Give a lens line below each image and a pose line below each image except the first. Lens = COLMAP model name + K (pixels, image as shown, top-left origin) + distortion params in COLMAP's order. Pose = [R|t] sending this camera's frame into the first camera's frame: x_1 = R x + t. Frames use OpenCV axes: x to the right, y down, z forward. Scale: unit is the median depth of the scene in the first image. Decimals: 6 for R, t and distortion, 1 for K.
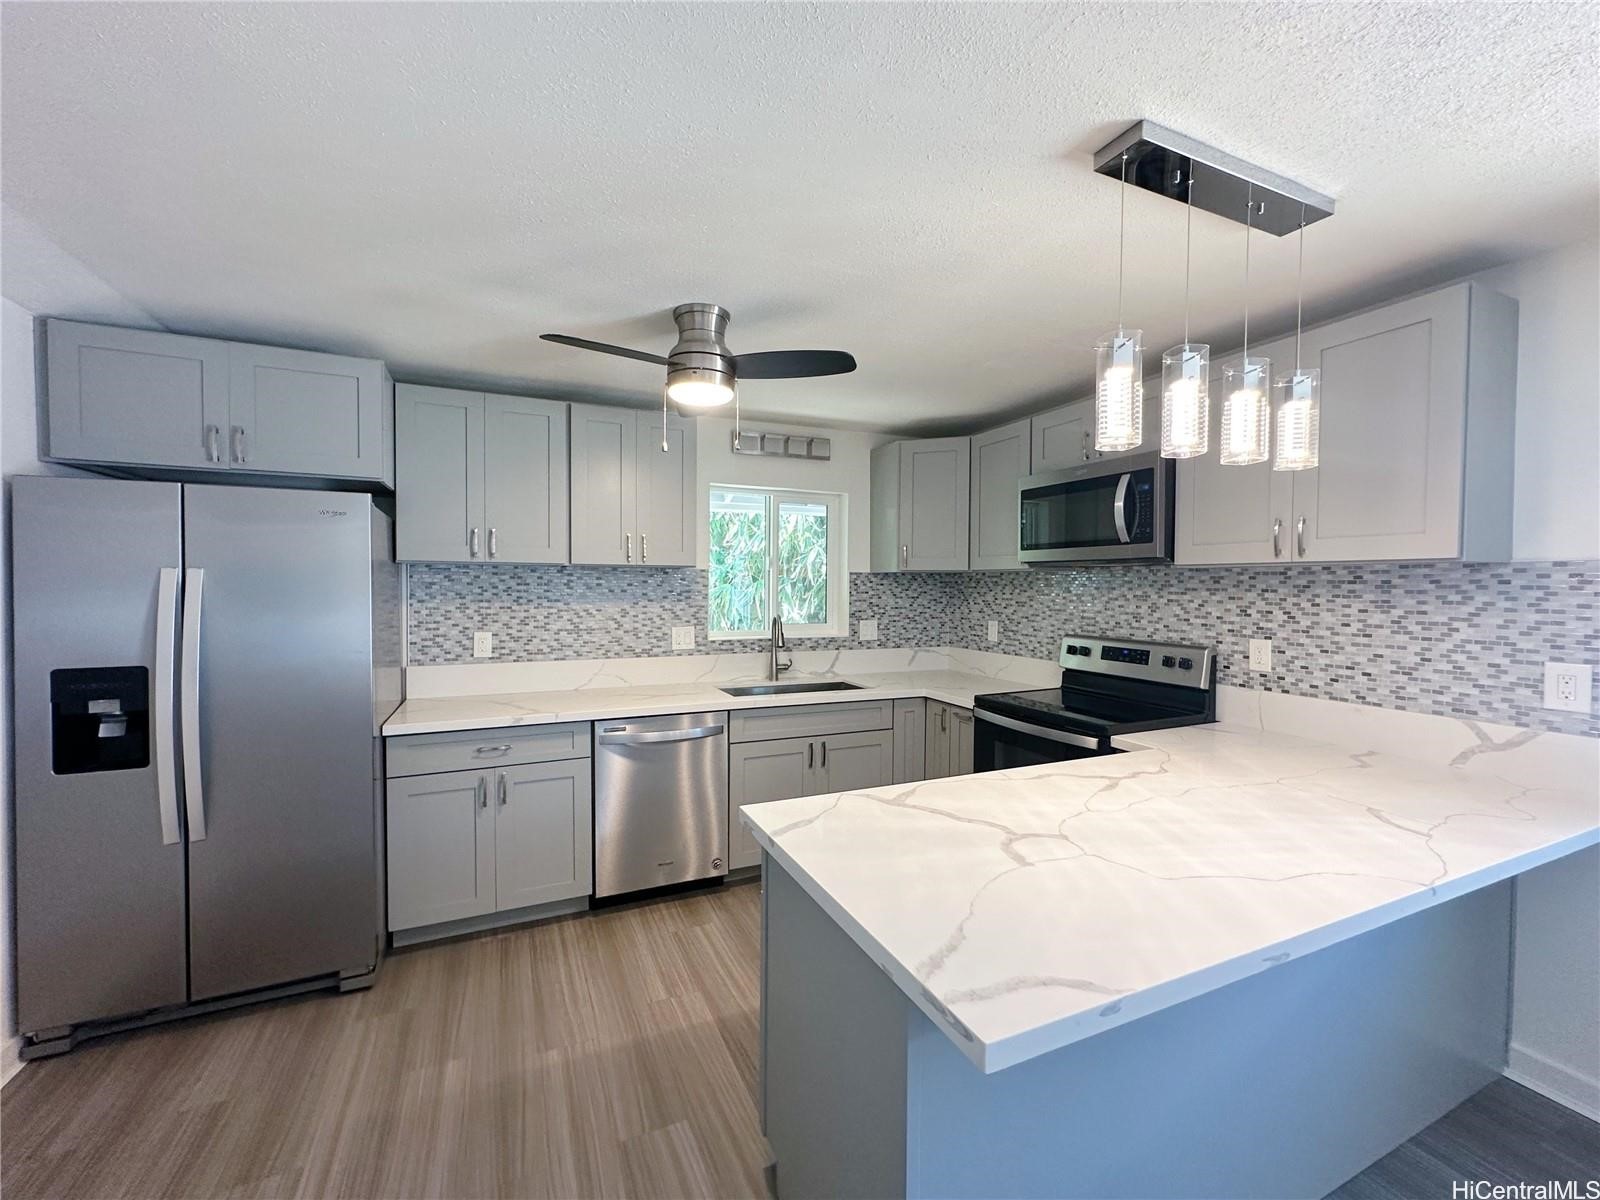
lens RADIAL K [[637.3, 0, 795.6], [0, 637.3, 598.4], [0, 0, 1]] dist [-0.000895, -0.000322]
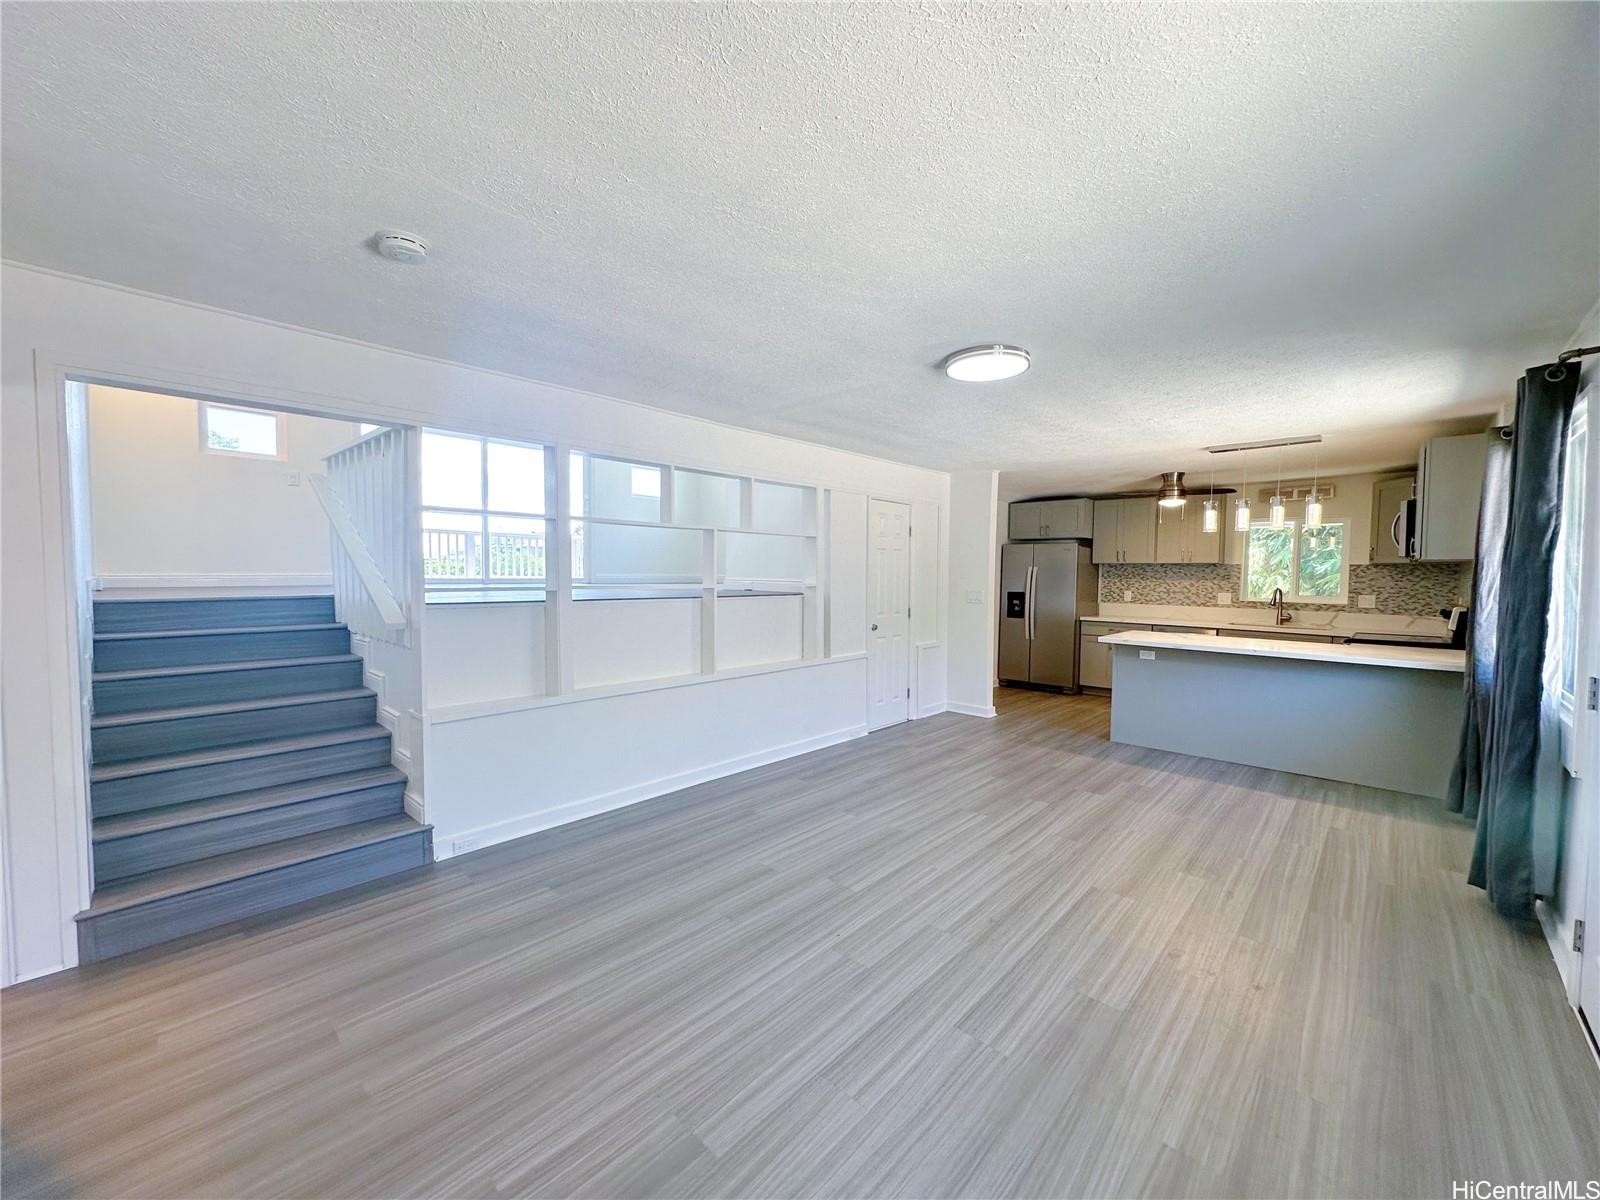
lens RADIAL K [[637.3, 0, 795.6], [0, 637.3, 598.4], [0, 0, 1]] dist [-0.000895, -0.000322]
pose [[0.378789, 0.040709, -0.924587, 1.205247], [-0.023246, 0.999135, 0.034468, 0.024858], [0.925191, 0.008437, 0.379407, -1.039907]]
